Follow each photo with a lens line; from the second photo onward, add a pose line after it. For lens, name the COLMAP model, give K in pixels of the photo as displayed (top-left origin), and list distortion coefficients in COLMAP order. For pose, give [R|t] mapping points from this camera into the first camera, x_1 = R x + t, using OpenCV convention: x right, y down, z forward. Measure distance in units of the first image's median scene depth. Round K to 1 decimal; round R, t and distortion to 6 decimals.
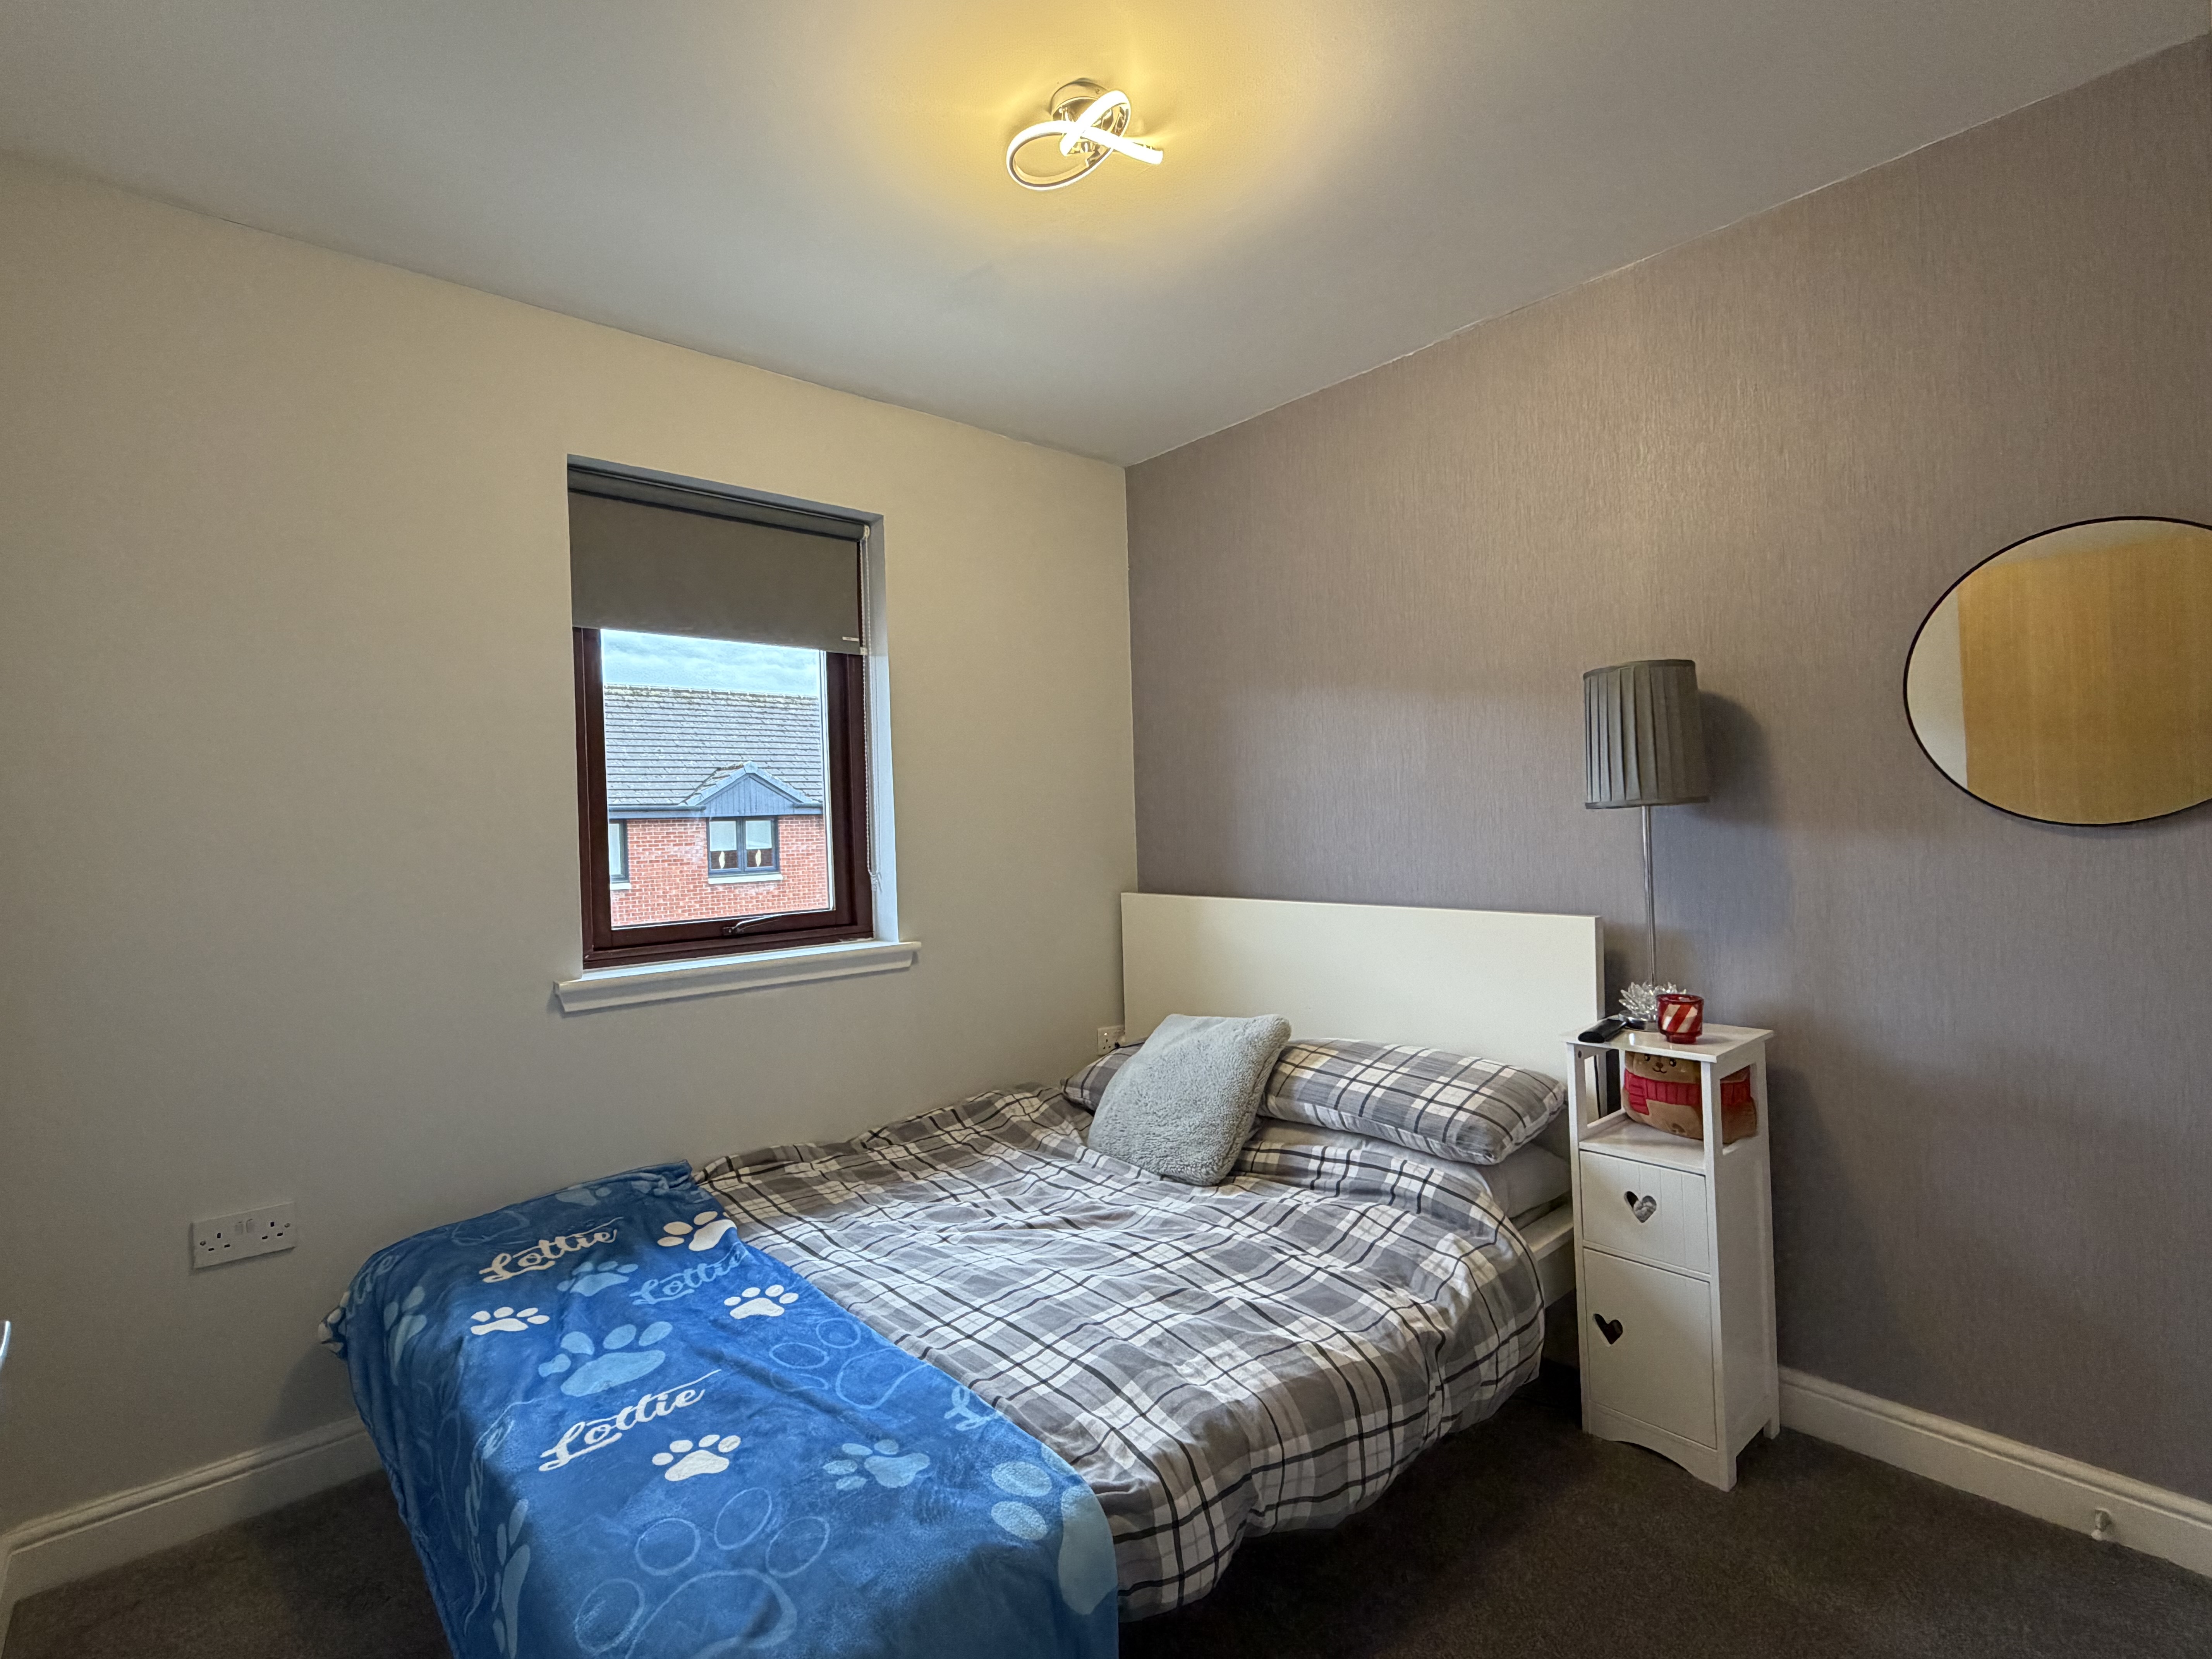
lens RADIAL K [[1043.8, 0, 1101.1], [0, 1043.8, 816.8], [0, 0, 1]] dist [-0.000609, 0.000777]
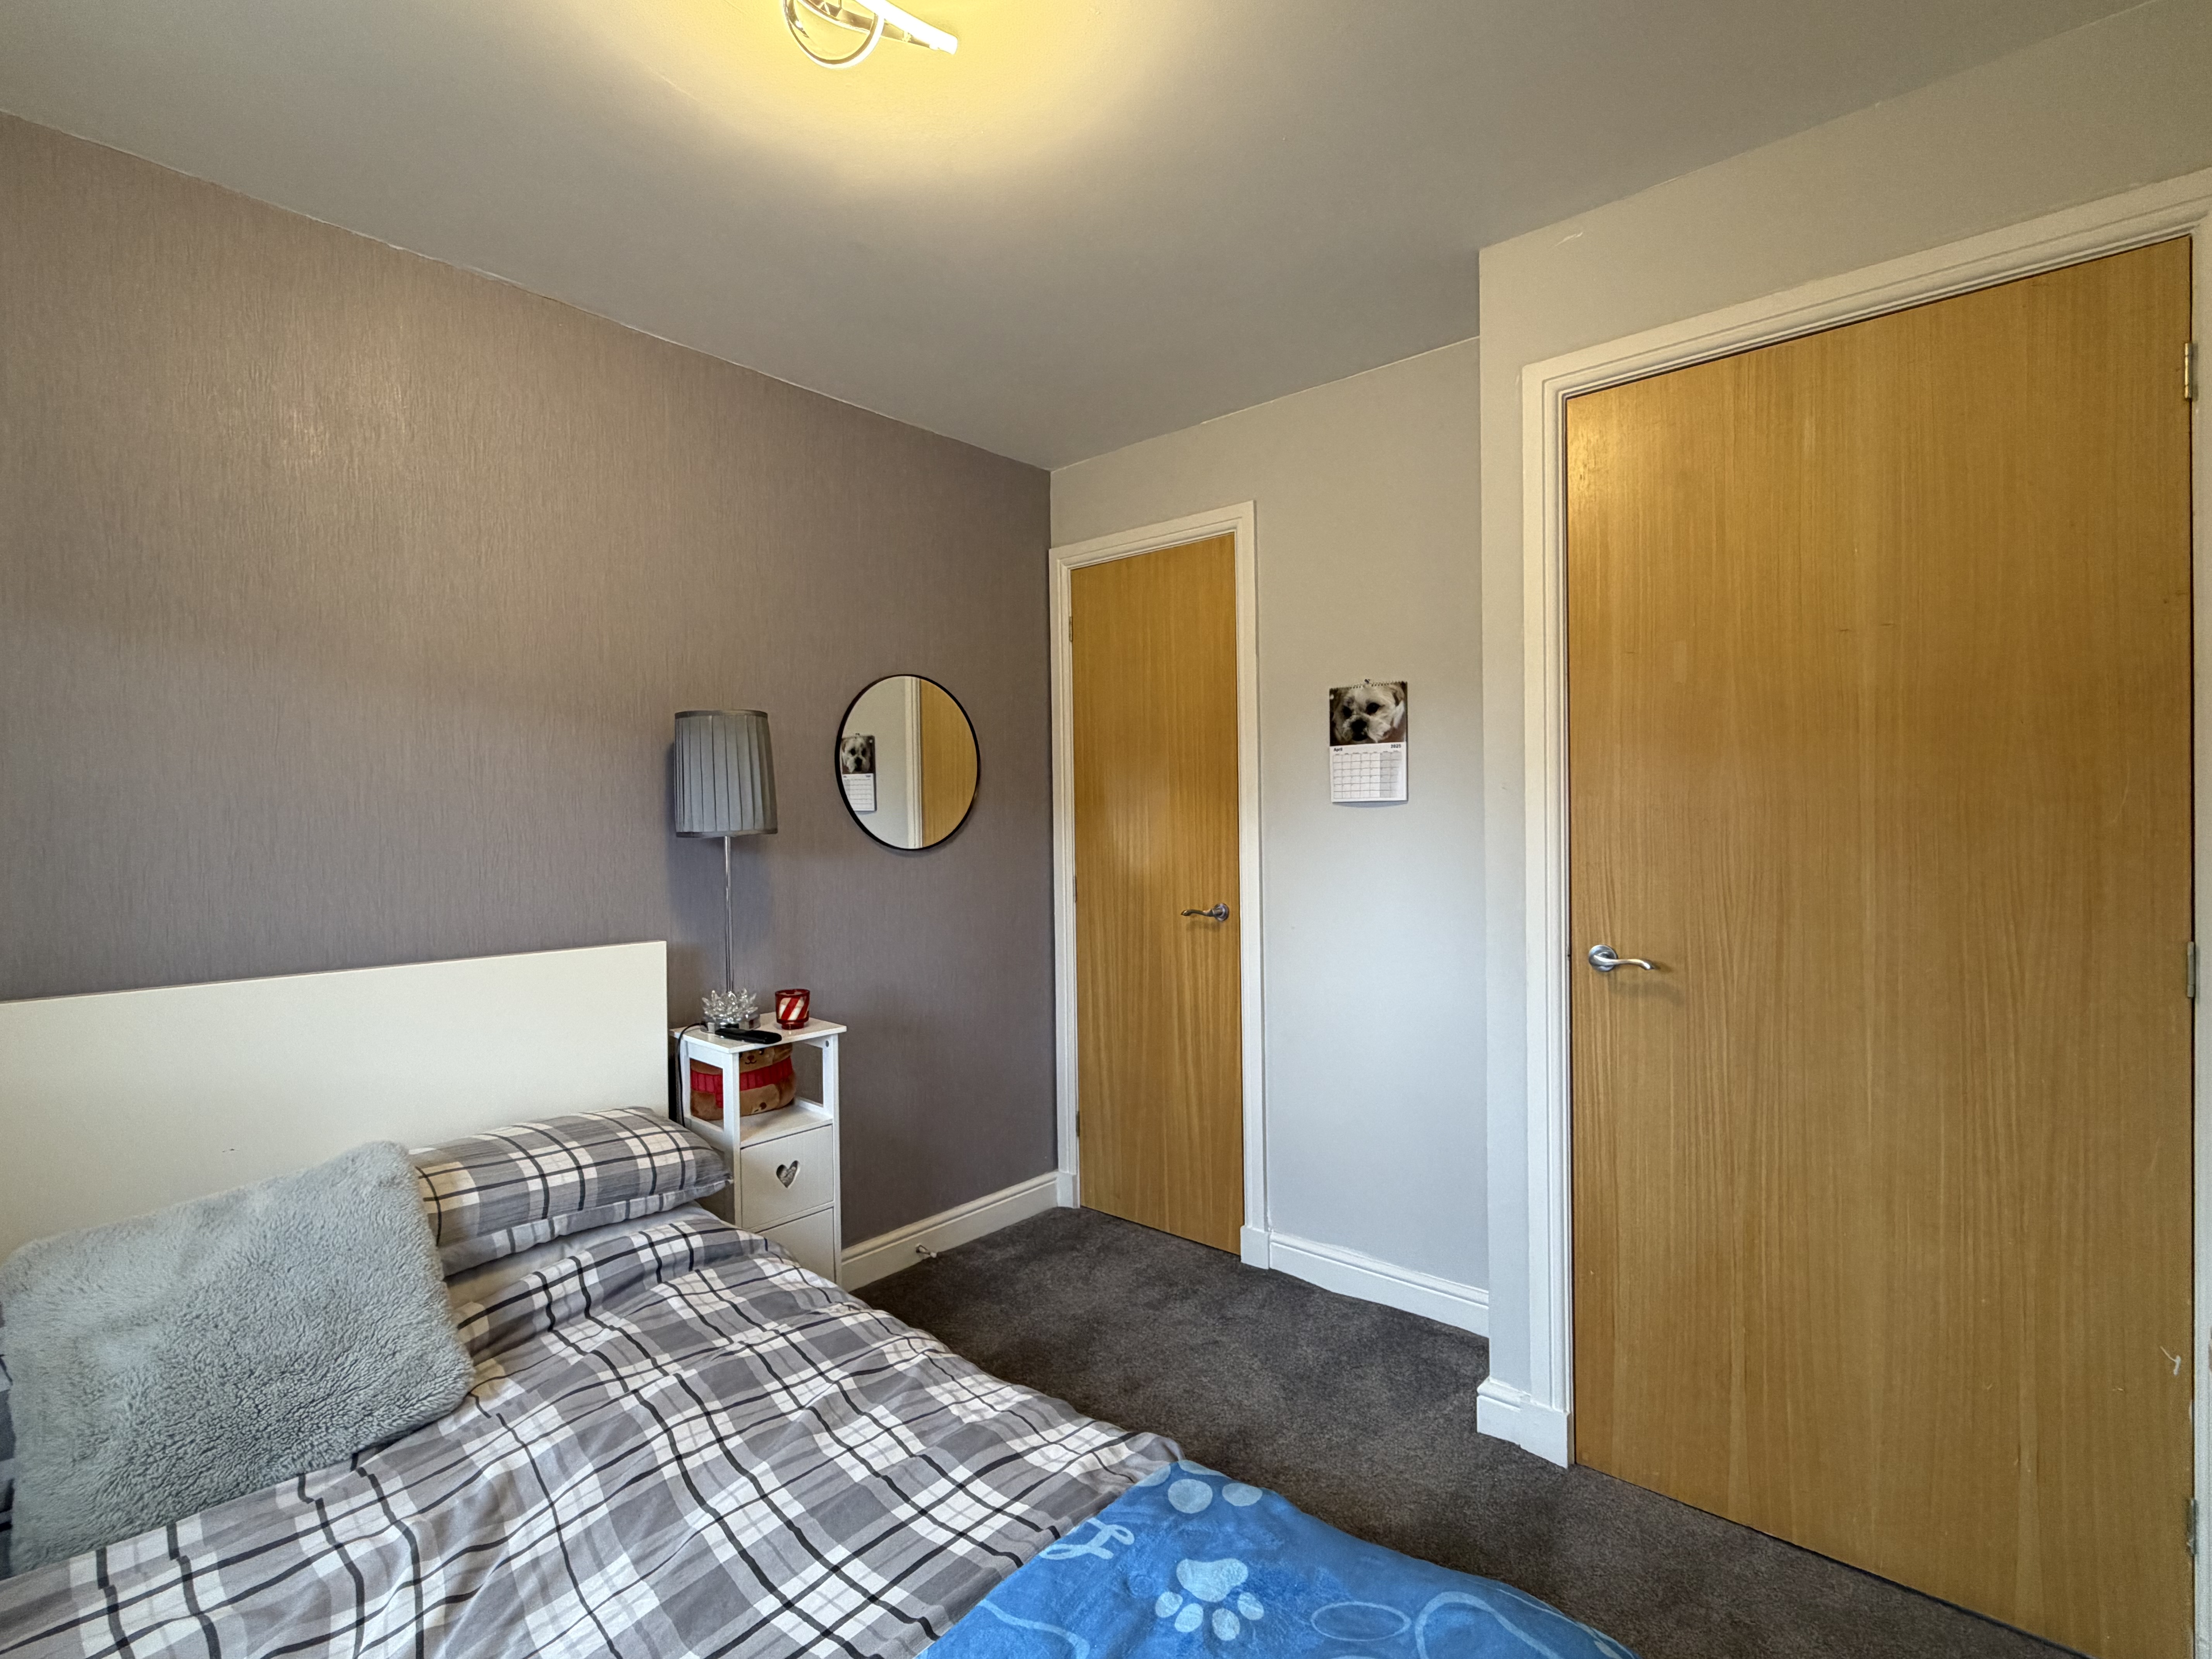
lens RADIAL K [[1043.8, 0, 1100.8], [0, 1043.8, 835.4], [0, 0, 1]] dist [-0.000609, 0.000777]
pose [[-0.124371, 0.012348, 0.992159, -0.639448], [0.013383, 0.999852, -0.010766, 0.009324], [-0.992146, 0.011940, -0.124518, 0.724697]]
